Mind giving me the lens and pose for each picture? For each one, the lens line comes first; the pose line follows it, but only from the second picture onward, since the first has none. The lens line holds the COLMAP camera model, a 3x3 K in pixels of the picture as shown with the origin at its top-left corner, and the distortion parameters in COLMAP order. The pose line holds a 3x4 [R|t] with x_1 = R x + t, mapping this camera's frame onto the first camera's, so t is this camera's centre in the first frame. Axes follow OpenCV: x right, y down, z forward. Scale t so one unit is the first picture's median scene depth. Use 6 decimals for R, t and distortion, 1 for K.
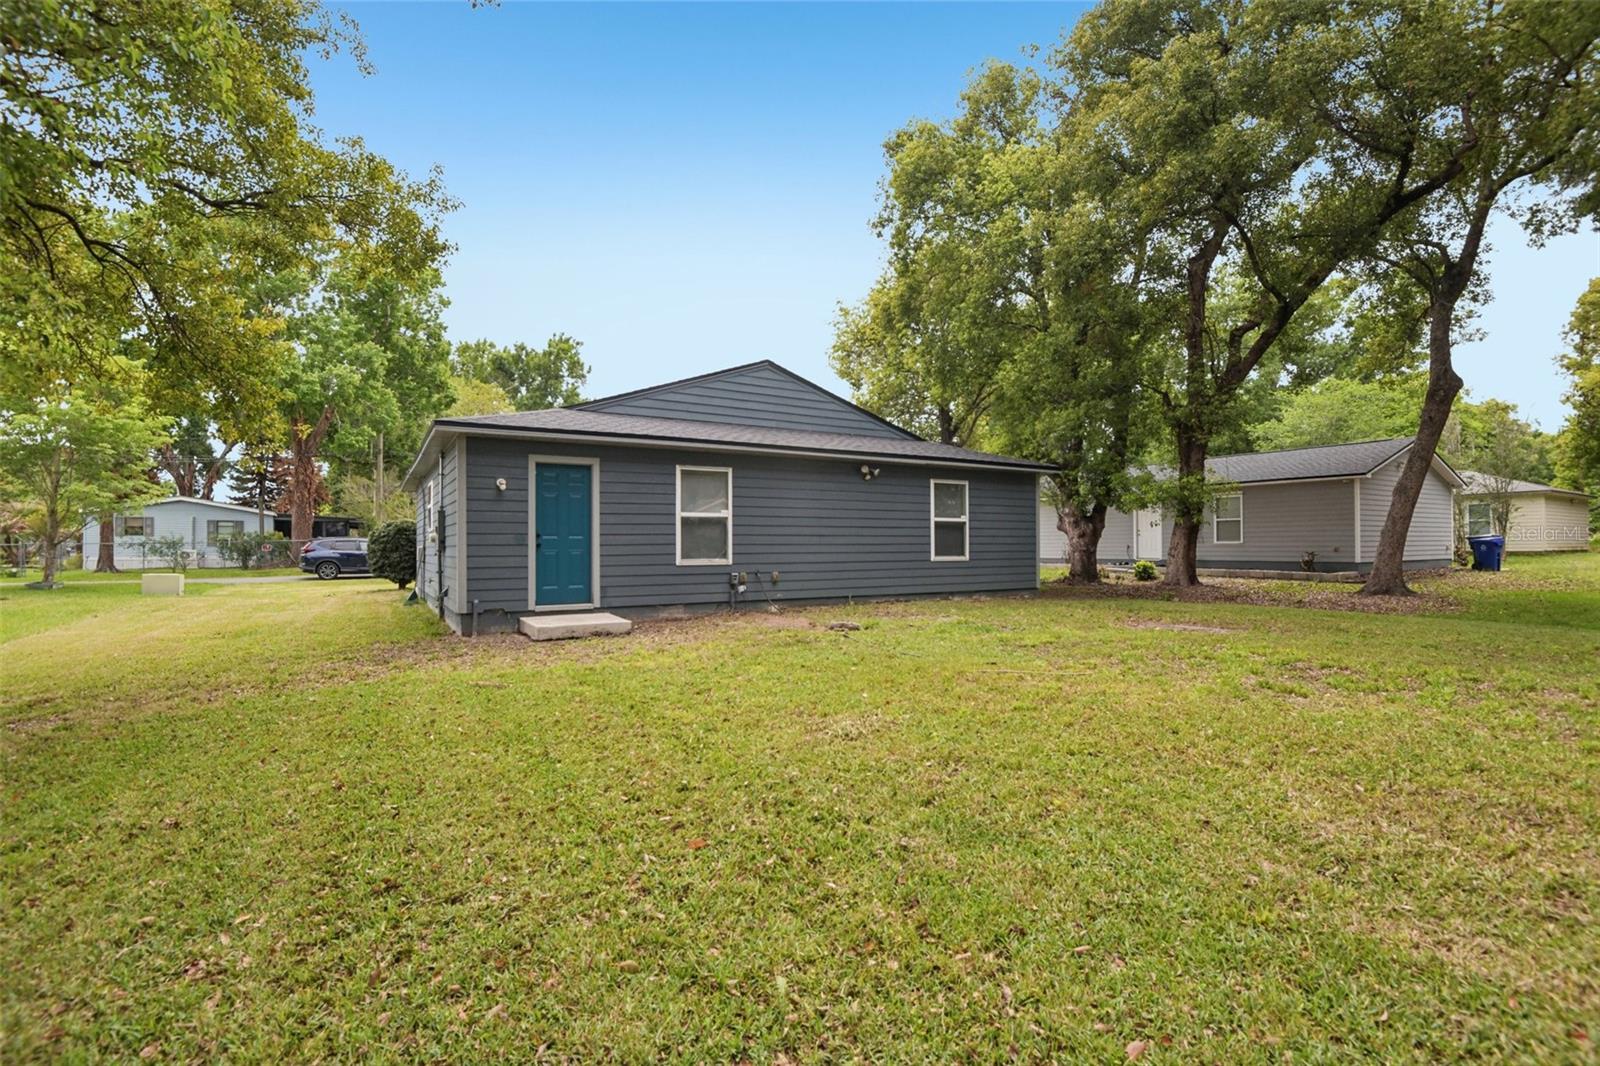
lens RADIAL K [[728.2, 0, 791.6], [0, 728.2, 531.4], [0, 0, 1]] dist [-0.027908, -0.000288]
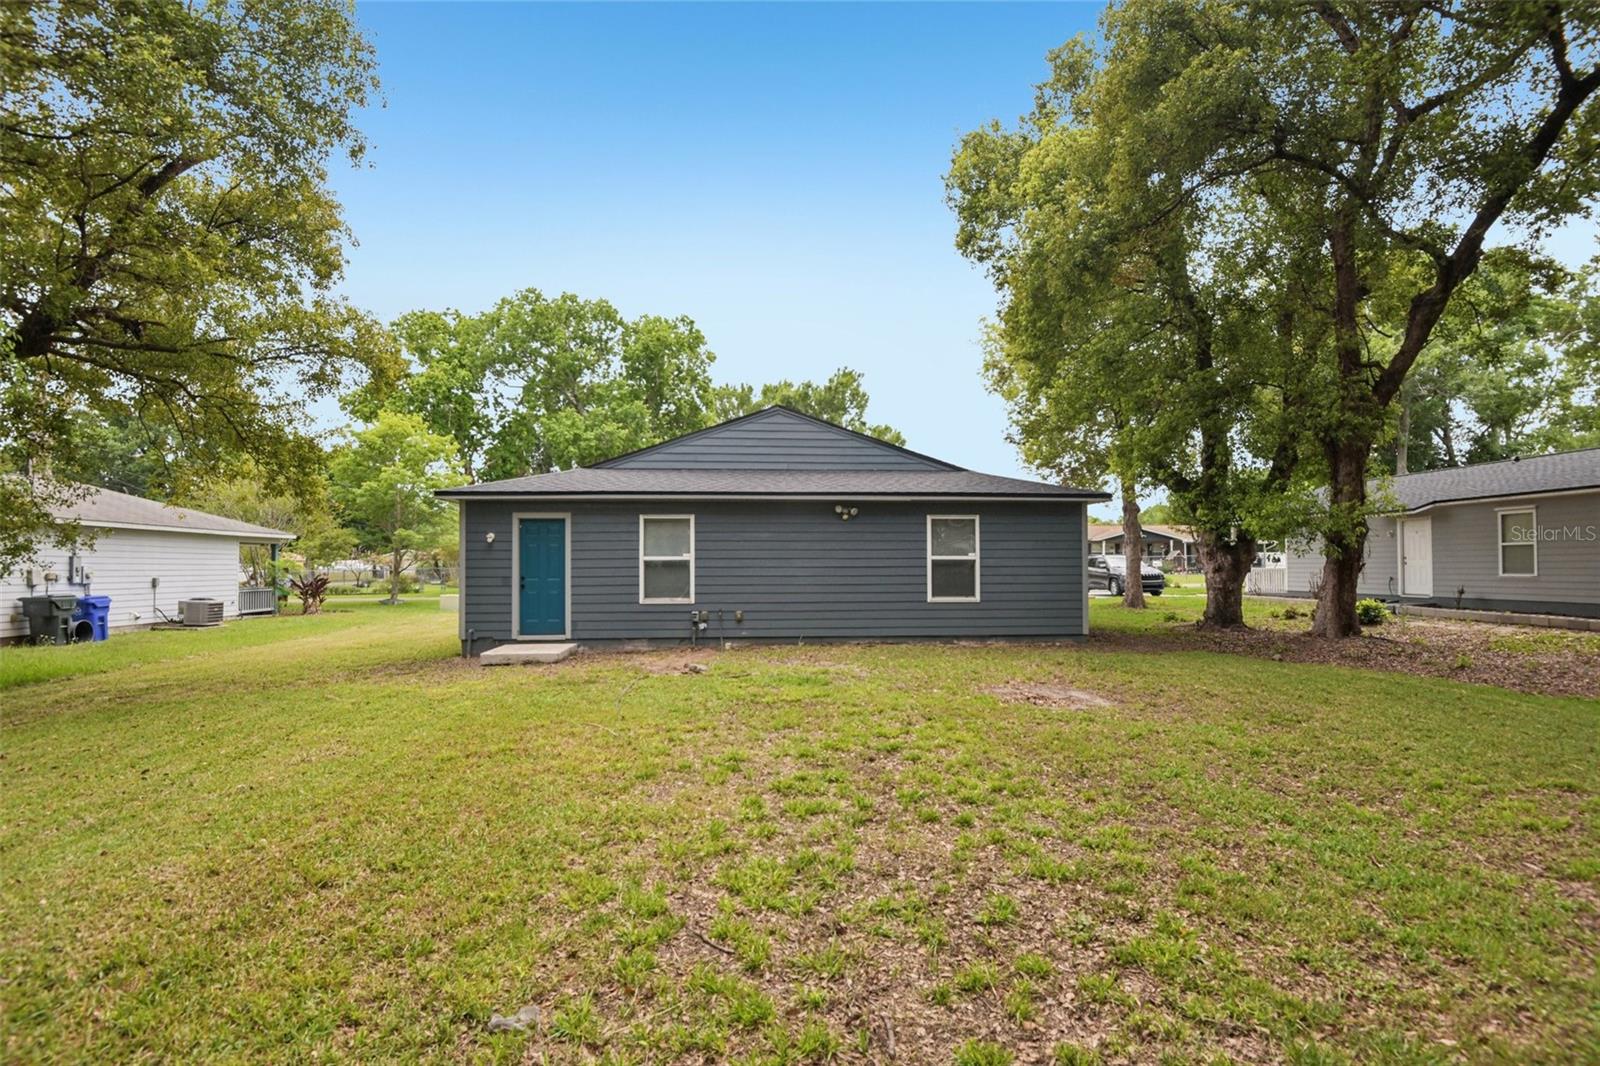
lens RADIAL K [[728.2, 0, 791.6], [0, 728.2, 531.4], [0, 0, 1]] dist [-0.027908, -0.000288]
pose [[0.898035, -0.019836, -0.439477, 0.526585], [0.008496, 0.999579, -0.027755, -0.030685], [0.439843, 0.021191, 0.897825, 0.086739]]
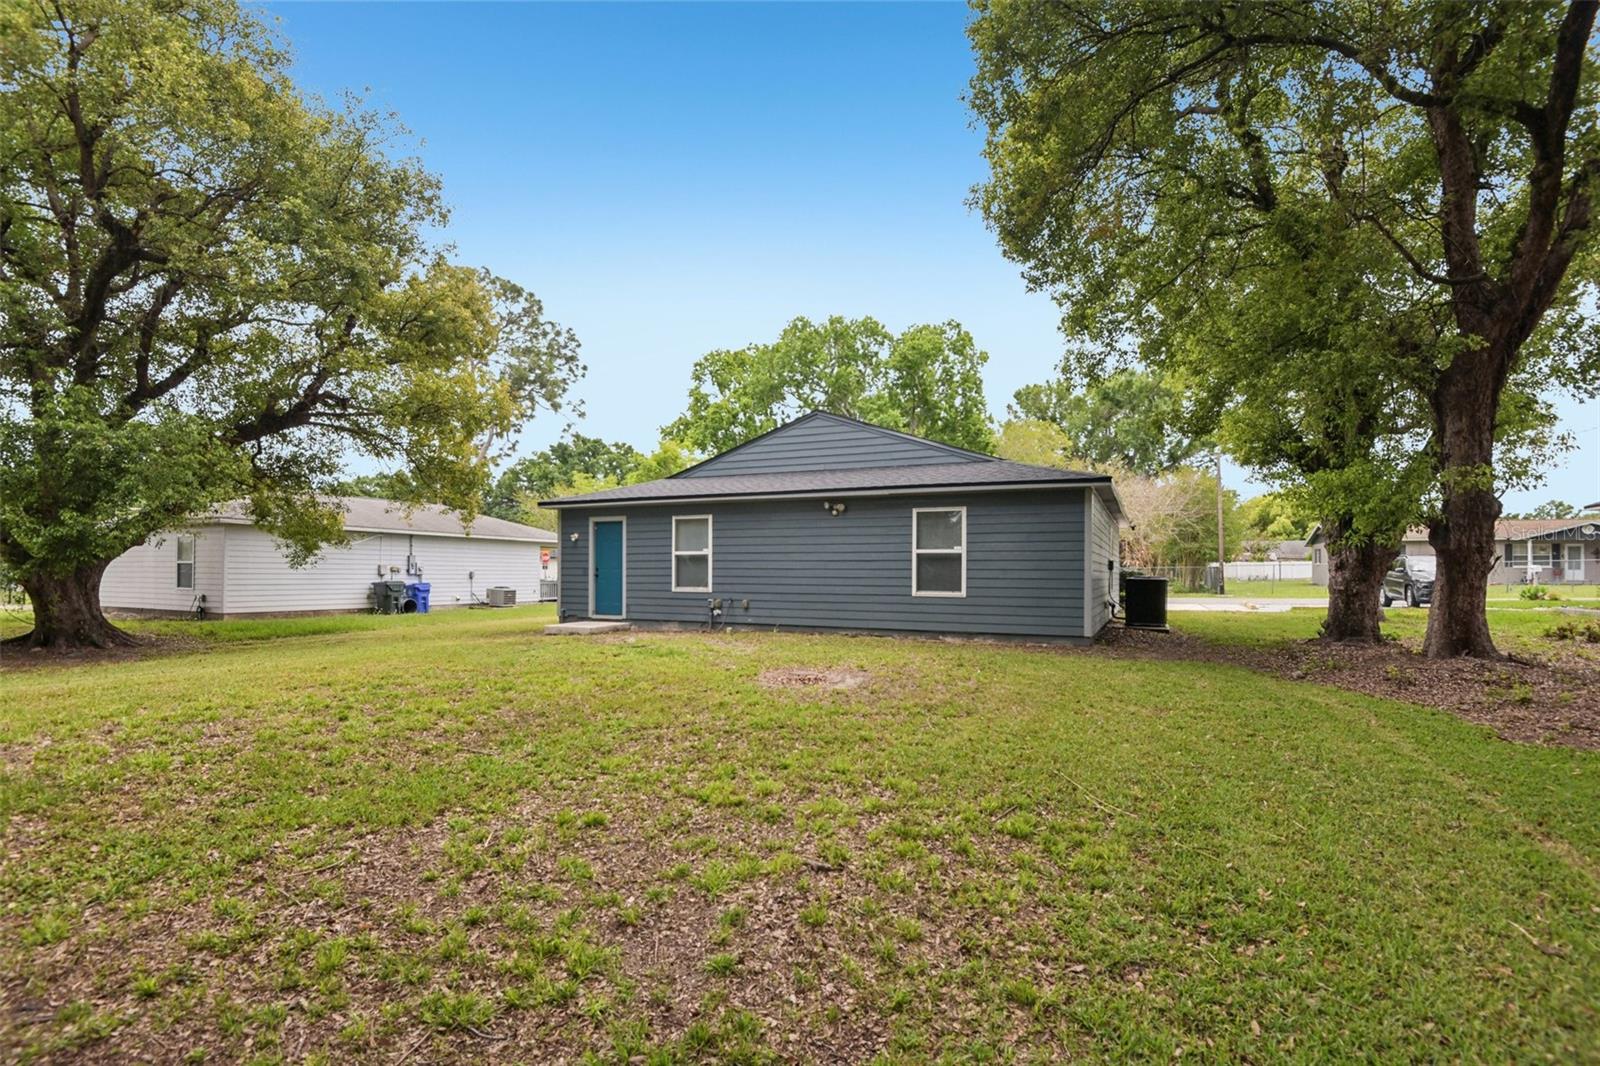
lens RADIAL K [[727.8, 0, 800.0], [0, 727.8, 533.0], [0, 0, 1]] dist [0.000156, -0.000006]
pose [[0.585717, -0.036698, -0.809684, 1.016764], [0.009118, 0.999210, -0.038693, -0.006346], [0.810464, 0.015281, 0.585589, 0.390889]]
